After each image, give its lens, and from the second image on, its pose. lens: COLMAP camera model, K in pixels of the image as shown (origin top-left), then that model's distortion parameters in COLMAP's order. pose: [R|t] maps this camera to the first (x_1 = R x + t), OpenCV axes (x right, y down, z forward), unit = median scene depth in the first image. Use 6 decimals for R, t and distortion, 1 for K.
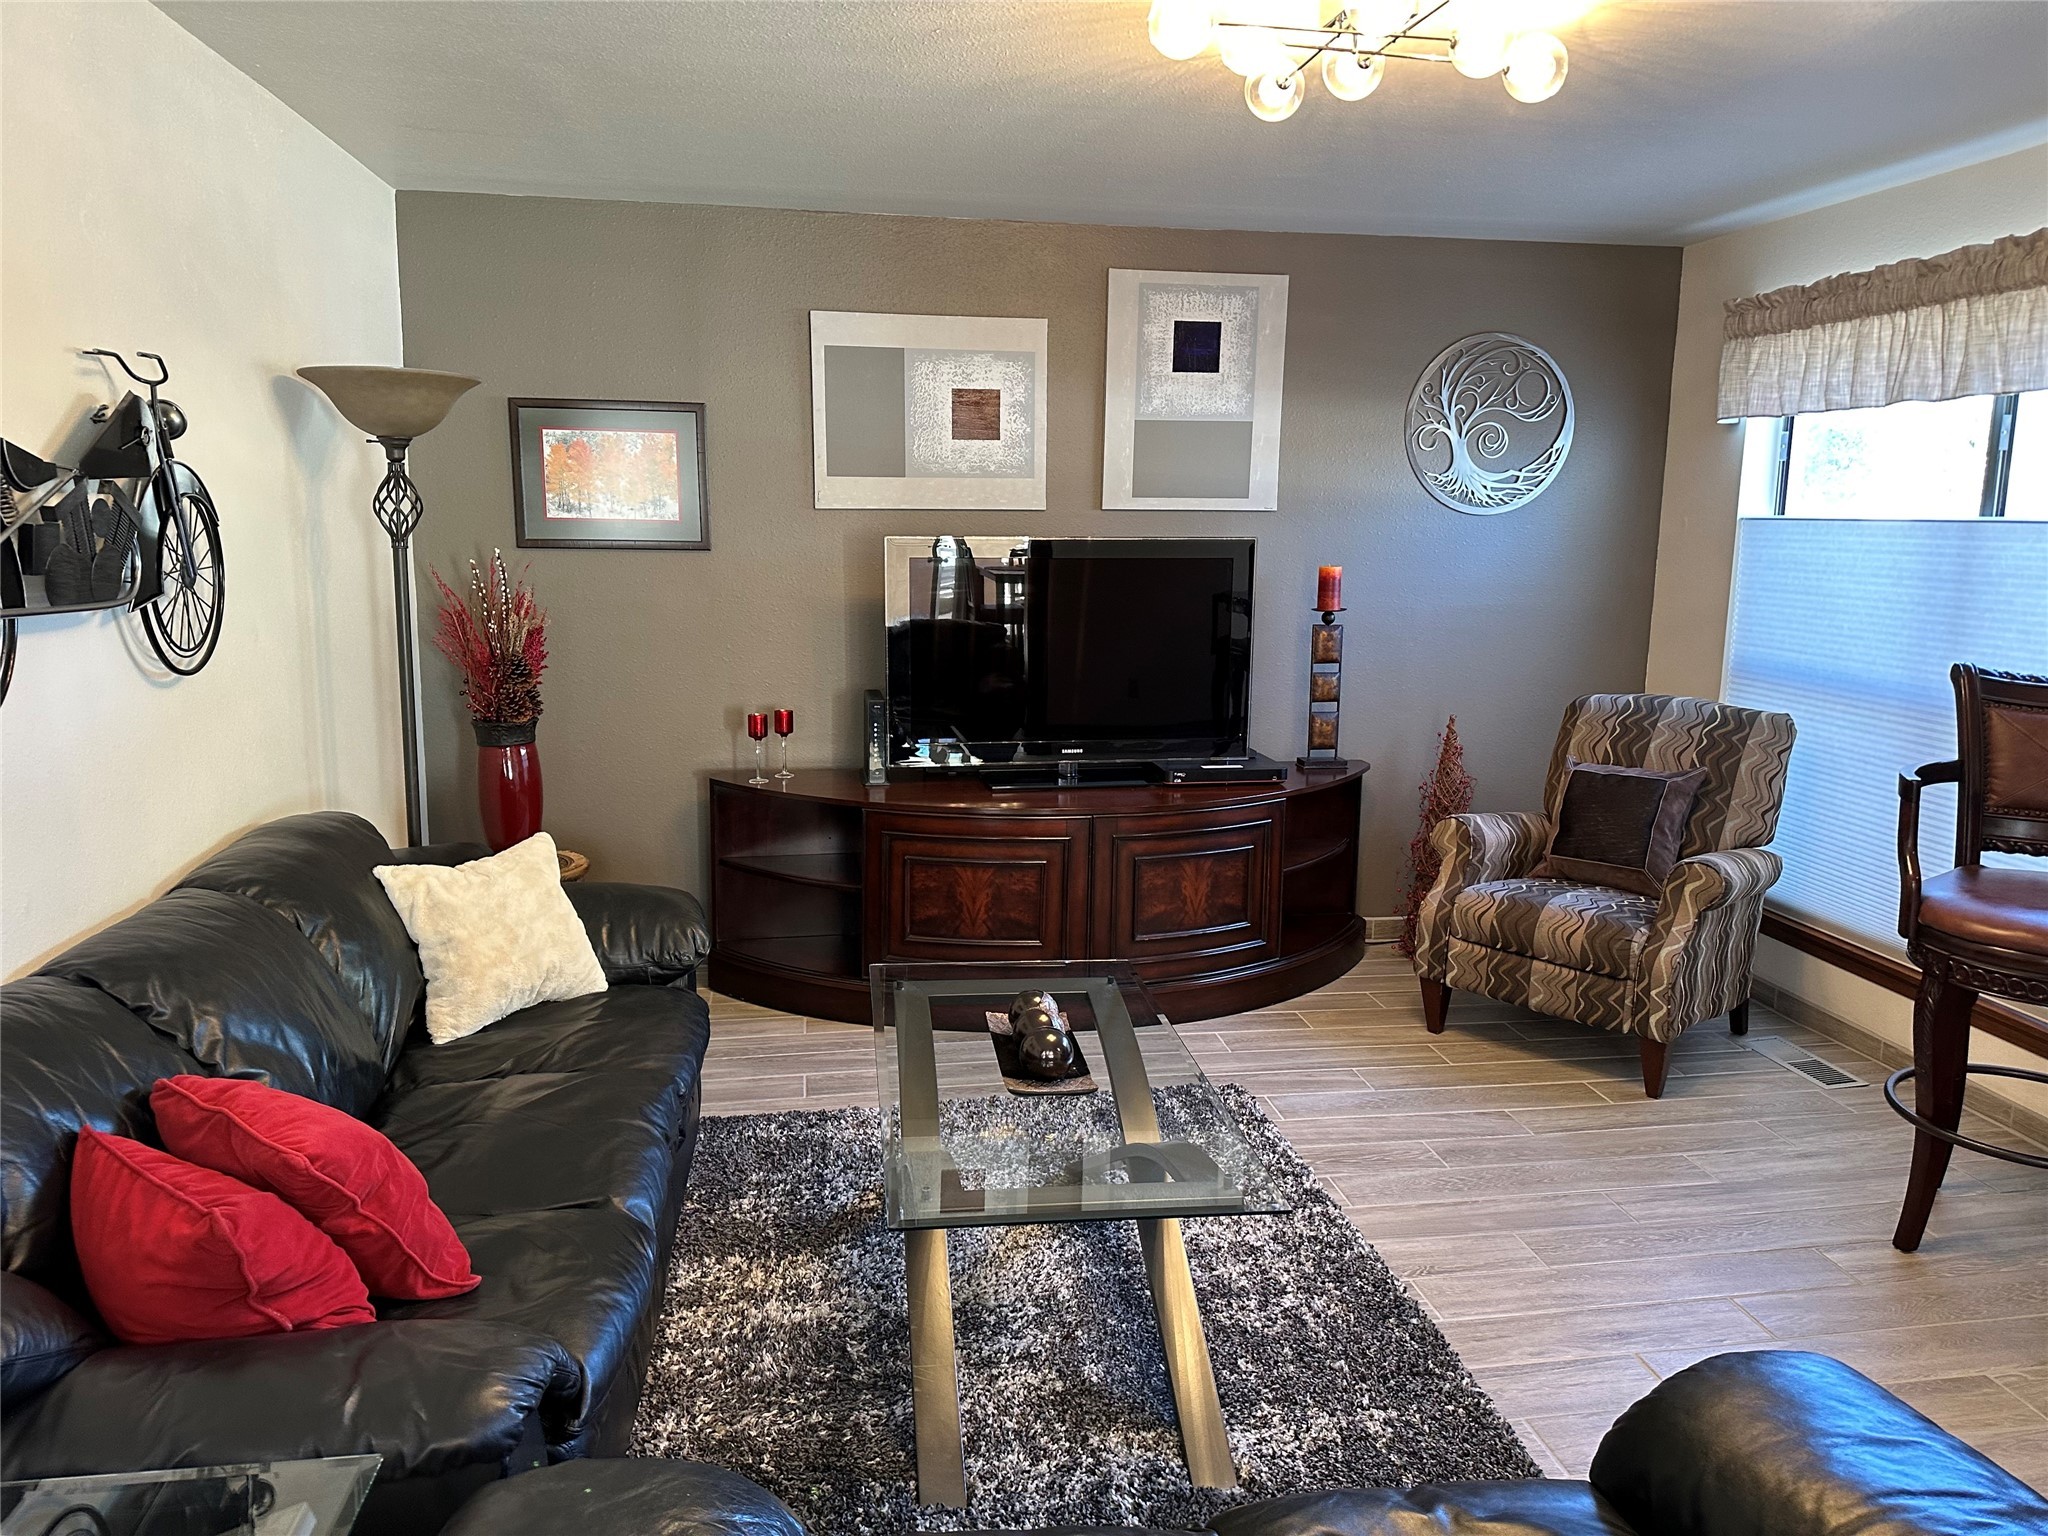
lens RADIAL K [[1442.6, 0, 1038.1], [0, 1442.6, 751.2], [0, 0, 1]] dist [0.063499, -0.078043]
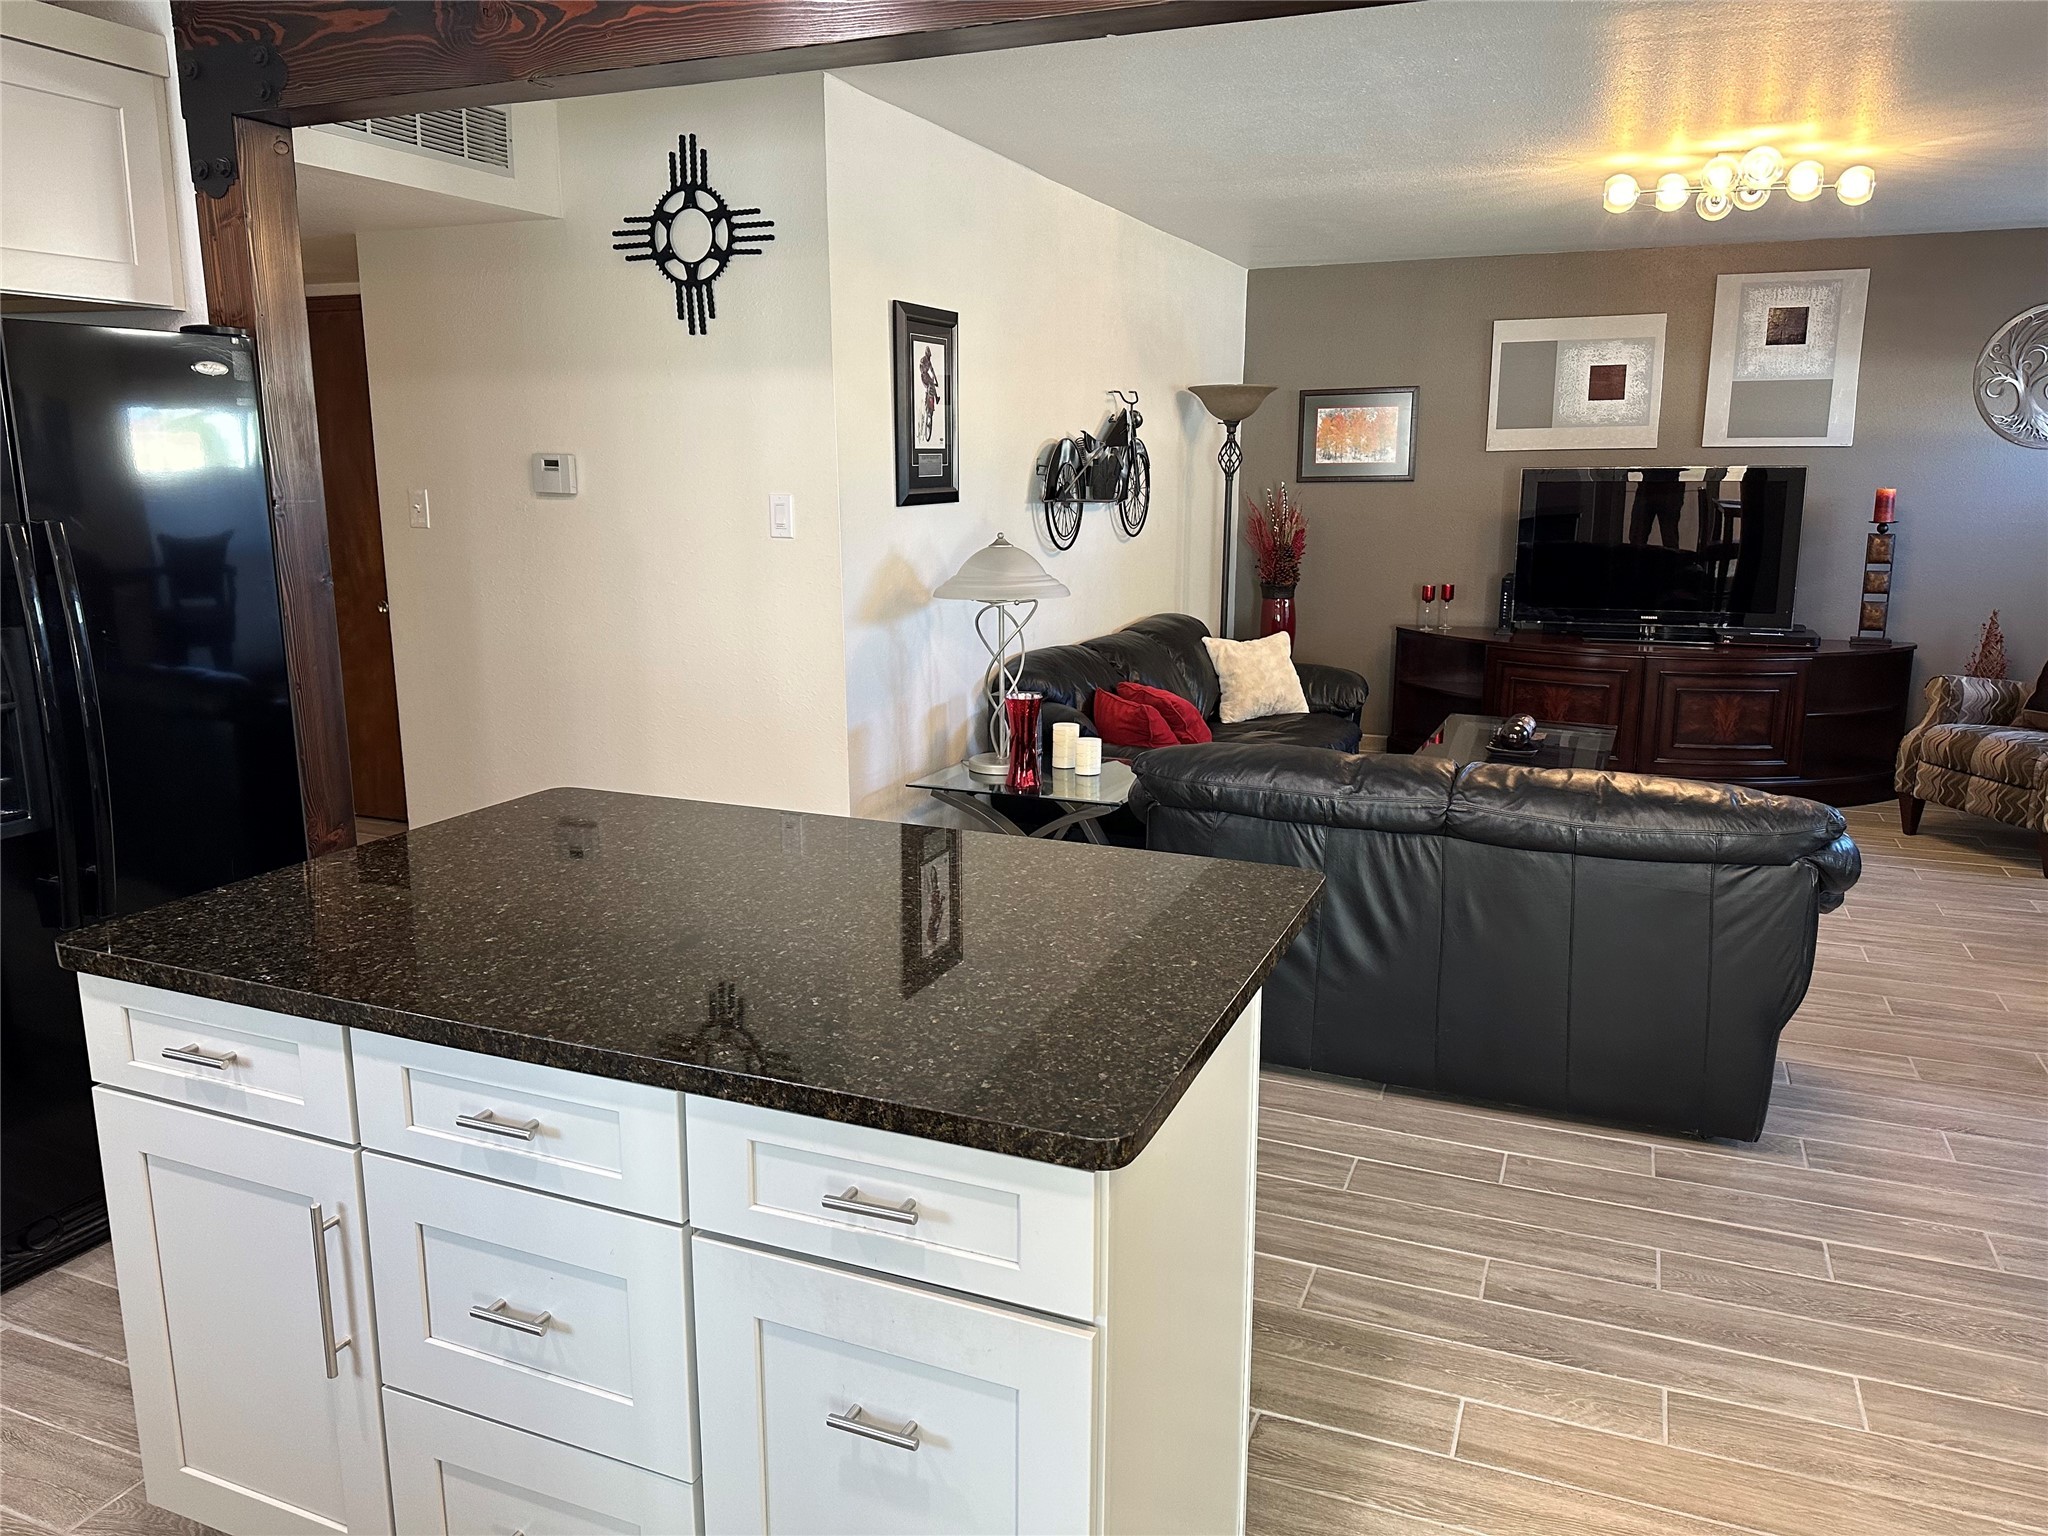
lens RADIAL K [[1442.6, 0, 1034.1], [0, 1442.6, 753.0], [0, 0, 1]] dist [0.063499, -0.078043]
pose [[0.848855, 0.090525, -0.520817, 0.293524], [-0.072383, 0.995853, 0.055118, 0.105867], [0.523646, -0.009089, 0.851887, -0.603291]]
